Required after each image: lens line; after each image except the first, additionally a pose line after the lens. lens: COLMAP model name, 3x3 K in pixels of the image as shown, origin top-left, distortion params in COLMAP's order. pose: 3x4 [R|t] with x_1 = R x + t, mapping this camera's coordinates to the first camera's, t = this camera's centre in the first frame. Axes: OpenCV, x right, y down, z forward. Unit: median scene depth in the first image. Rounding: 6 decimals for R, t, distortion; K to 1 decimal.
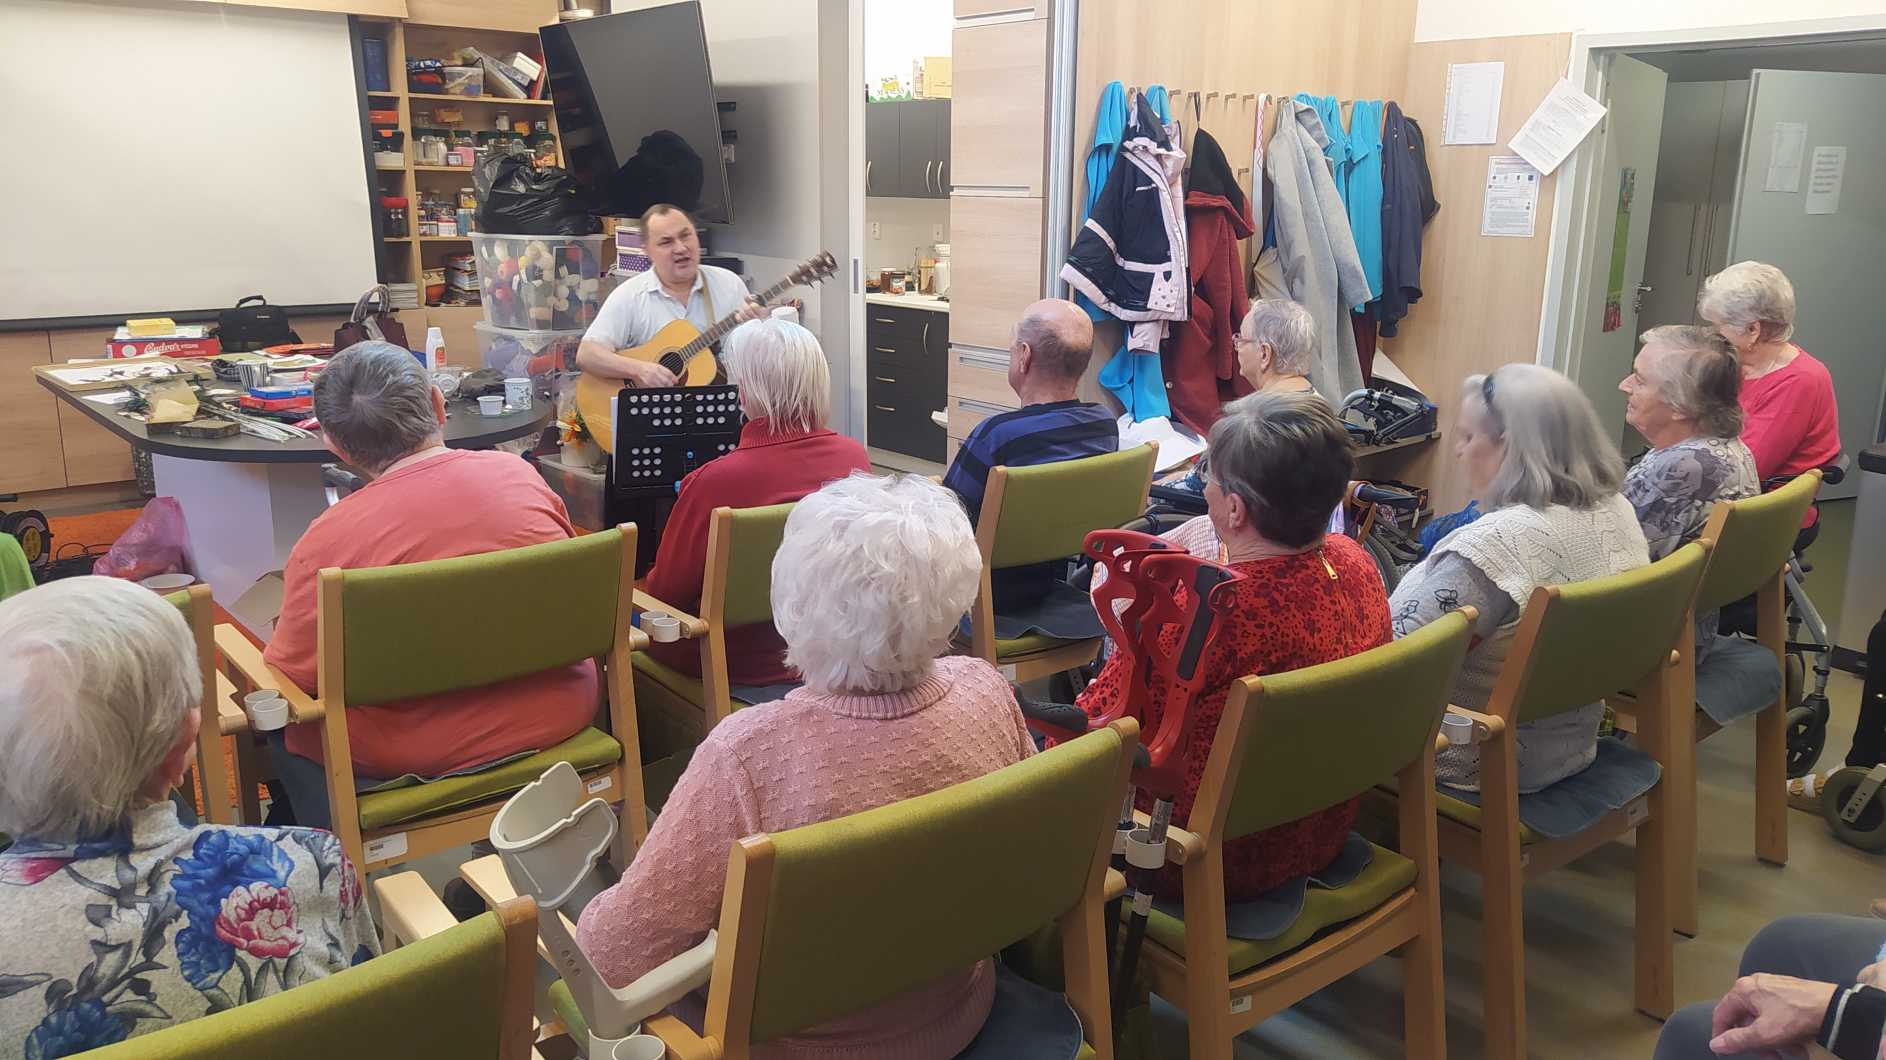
lens RADIAL K [[1463.9, 0, 936.6], [0, 1463.9, 528.2], [0, 0, 1]] dist [-0.000465, -0.027614]
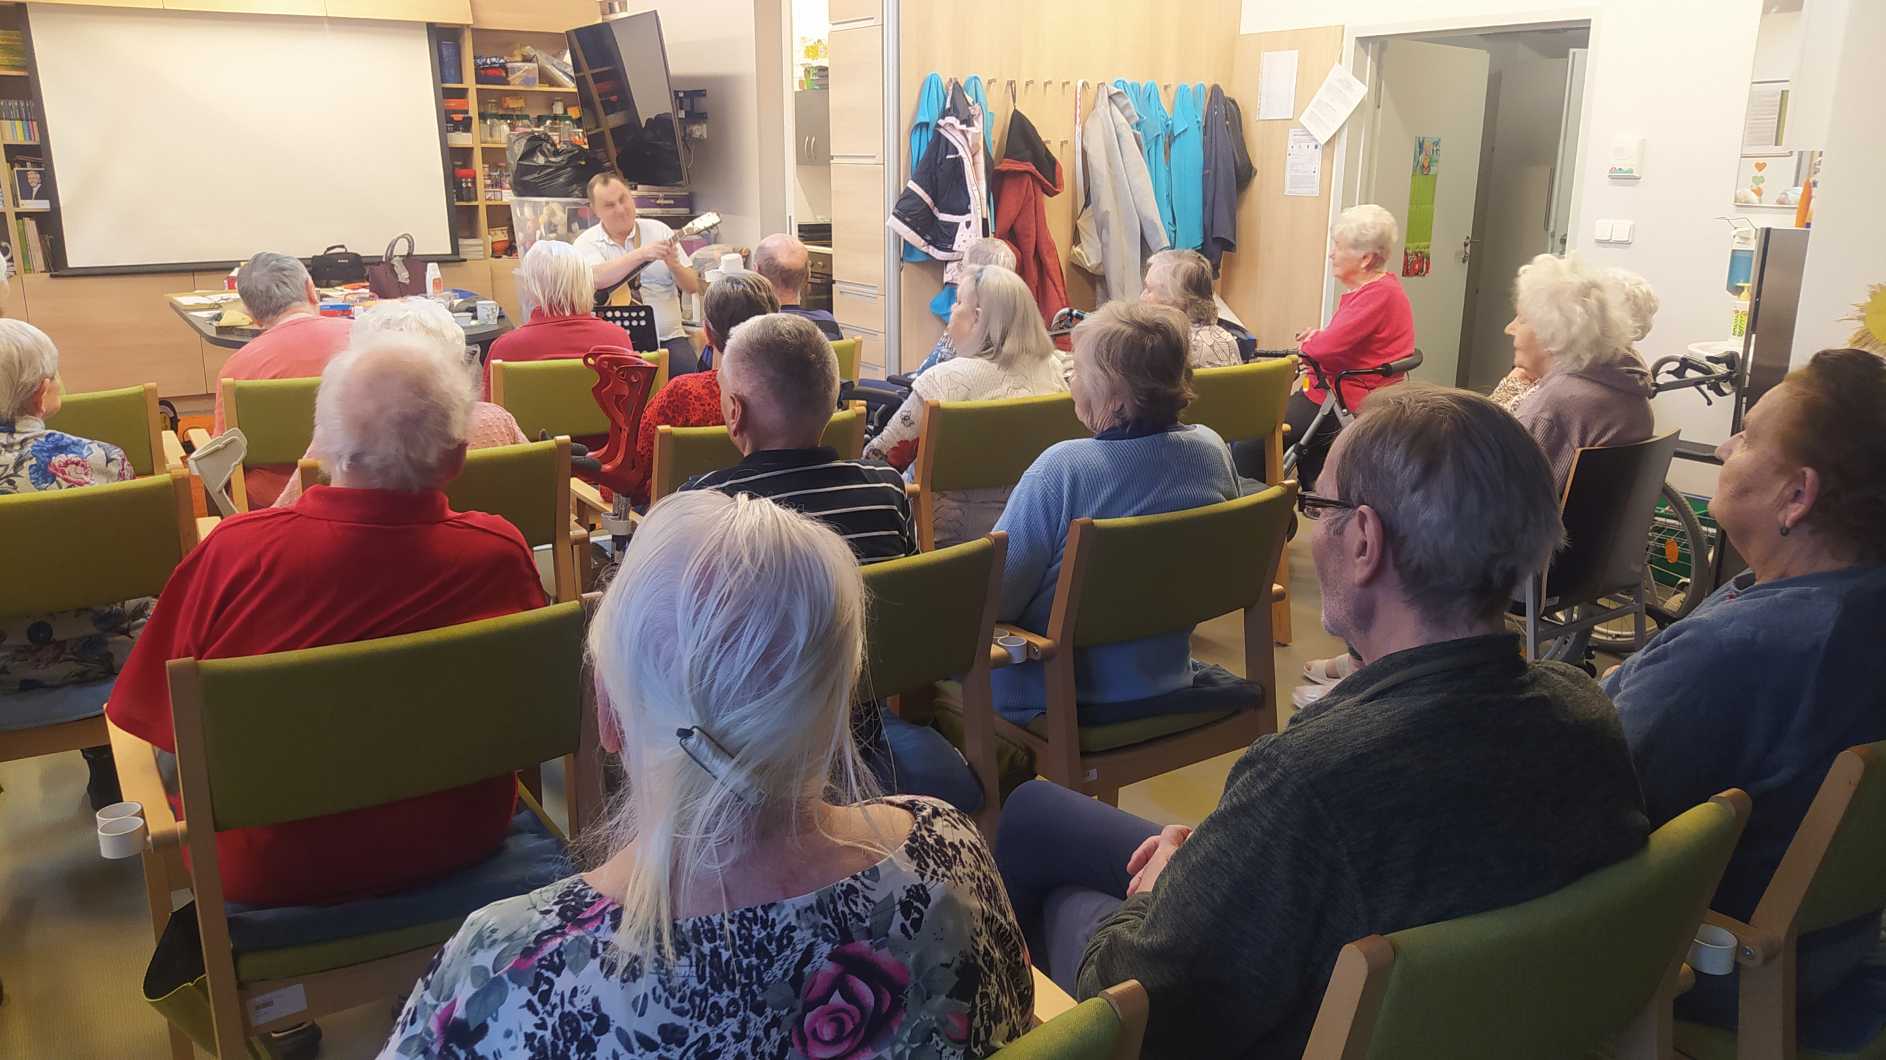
lens RADIAL K [[1463.9, 0, 947.8], [0, 1463.9, 535.5], [0, 0, 1]] dist [-0.000465, -0.027614]
pose [[0.991720, 0.026790, -0.125596, 0.263947], [-0.024313, 0.999479, 0.021214, 0.063518], [0.126098, -0.017985, 0.991855, -0.244329]]
